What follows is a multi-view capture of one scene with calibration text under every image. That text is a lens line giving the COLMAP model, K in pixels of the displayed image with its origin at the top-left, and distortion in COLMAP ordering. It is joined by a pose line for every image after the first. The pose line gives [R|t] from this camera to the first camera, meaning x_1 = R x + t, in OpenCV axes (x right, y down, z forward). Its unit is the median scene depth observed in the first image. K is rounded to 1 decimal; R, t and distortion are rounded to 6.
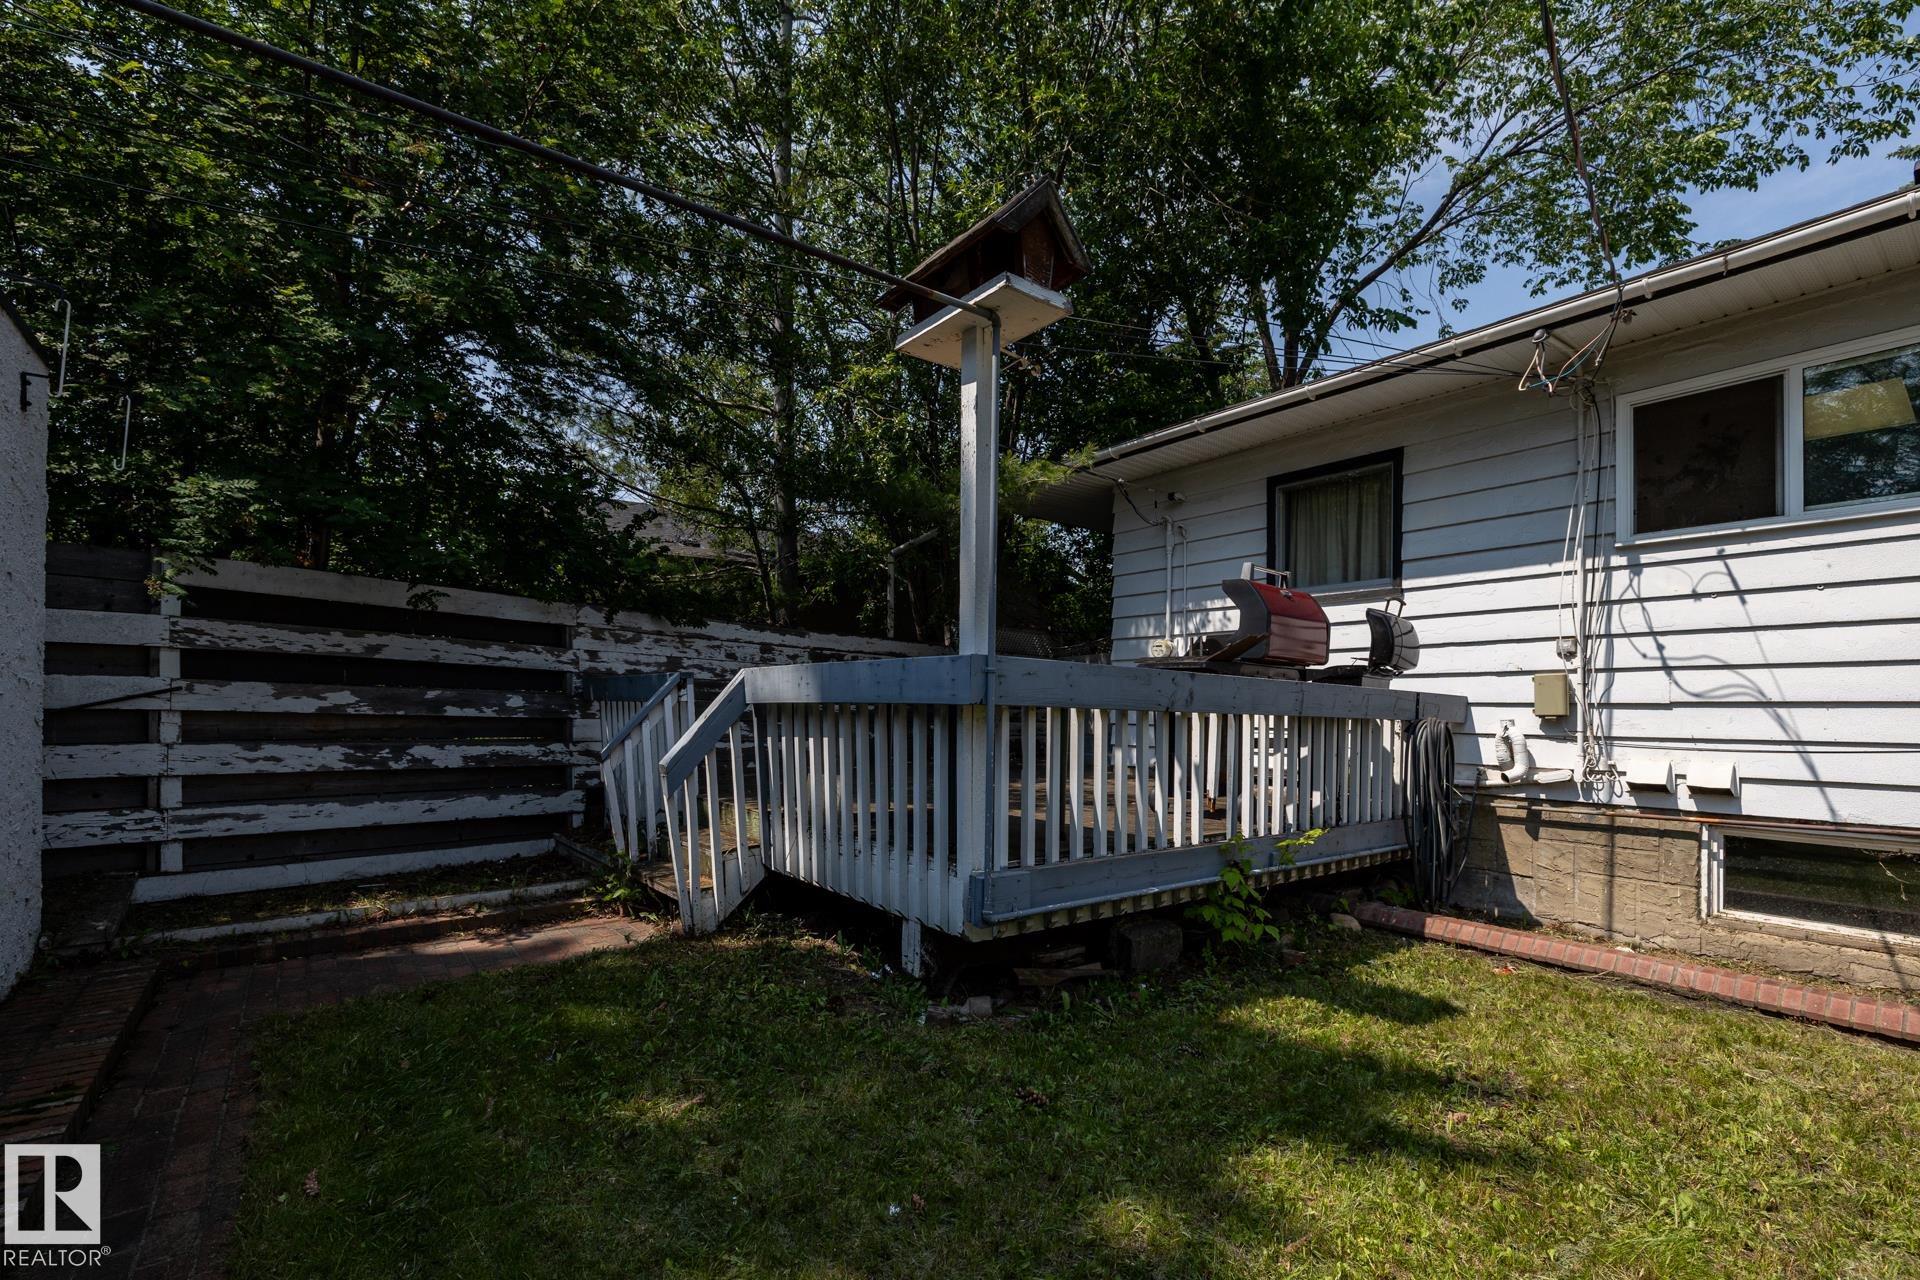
lens RADIAL K [[856.0, 0, 948.4], [0, 856.0, 704.1], [0, 0, 1]] dist [-0.003269, 0.000142]
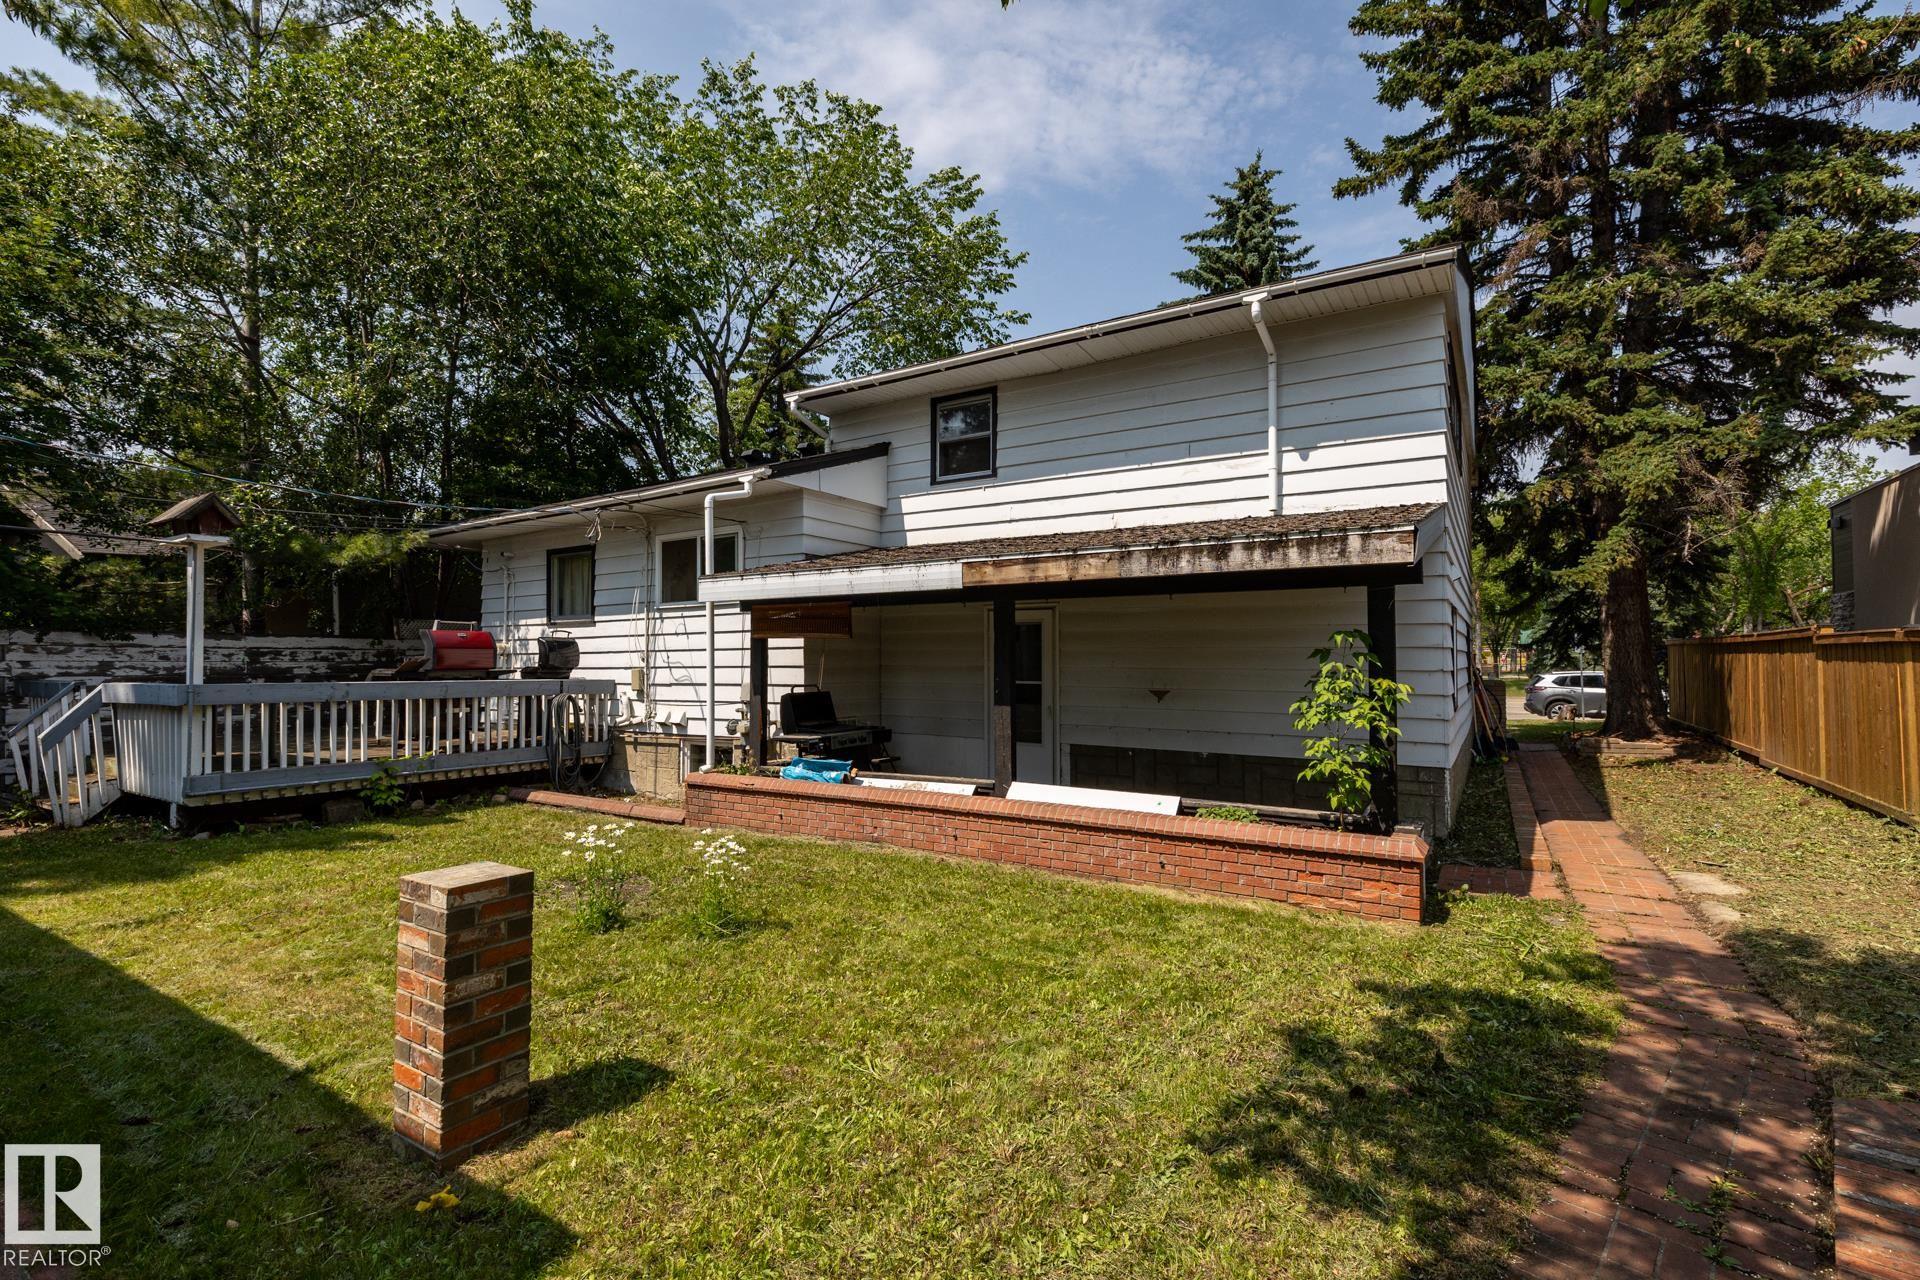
lens RADIAL K [[856.0, 0, 957.2], [0, 856.0, 636.5], [0, 0, 1]] dist [-0.003269, 0.000142]
pose [[0.934957, -0.012049, 0.354556, 0.737396], [0.018865, 0.999698, -0.015775, -0.069715], [-0.354259, 0.021438, 0.934902, -1.220843]]
